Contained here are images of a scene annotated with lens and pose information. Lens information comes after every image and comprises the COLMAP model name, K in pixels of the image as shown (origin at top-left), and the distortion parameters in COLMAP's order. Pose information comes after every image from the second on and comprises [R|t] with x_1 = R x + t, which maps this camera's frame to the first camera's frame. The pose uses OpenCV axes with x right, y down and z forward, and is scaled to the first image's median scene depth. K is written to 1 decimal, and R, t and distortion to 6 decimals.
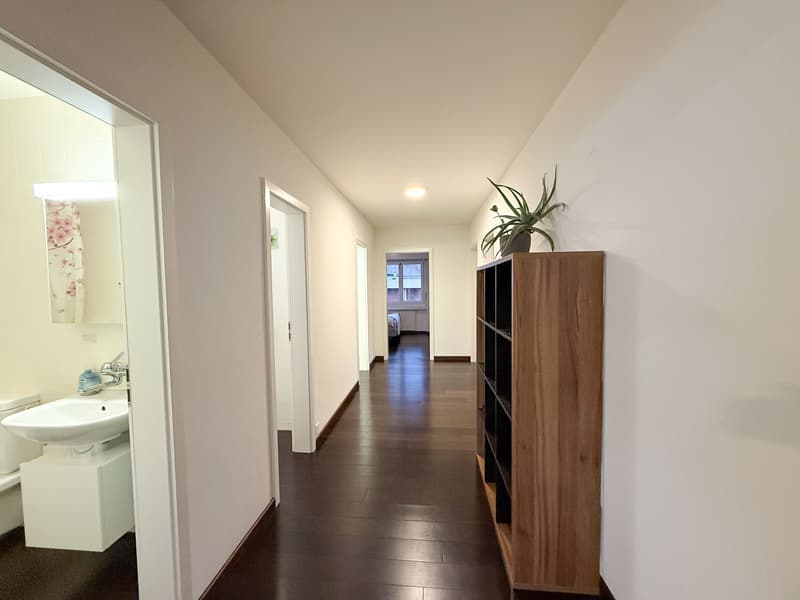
lens RADIAL K [[319.6, 0, 400.2], [0, 319.6, 302.8], [0, 0, 1]] dist [0.000907, -0.000032]
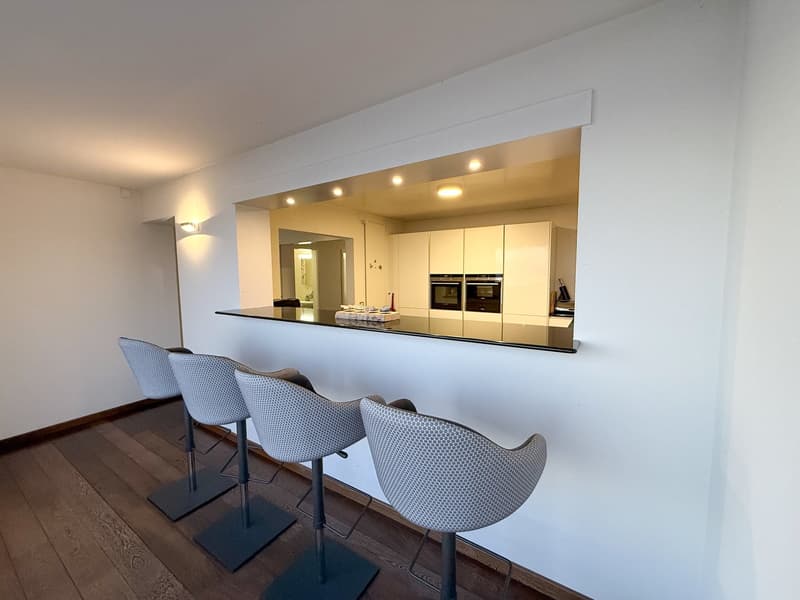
lens RADIAL K [[319.6, 0, 399.9], [0, 319.6, 299.2], [0, 0, 1]] dist [0.000907, -0.000032]
pose [[0.886673, 0.046221, -0.460082, 2.552196], [-0.026187, 0.998414, 0.049835, 0.002726], [0.461655, -0.032139, 0.886477, -2.698025]]
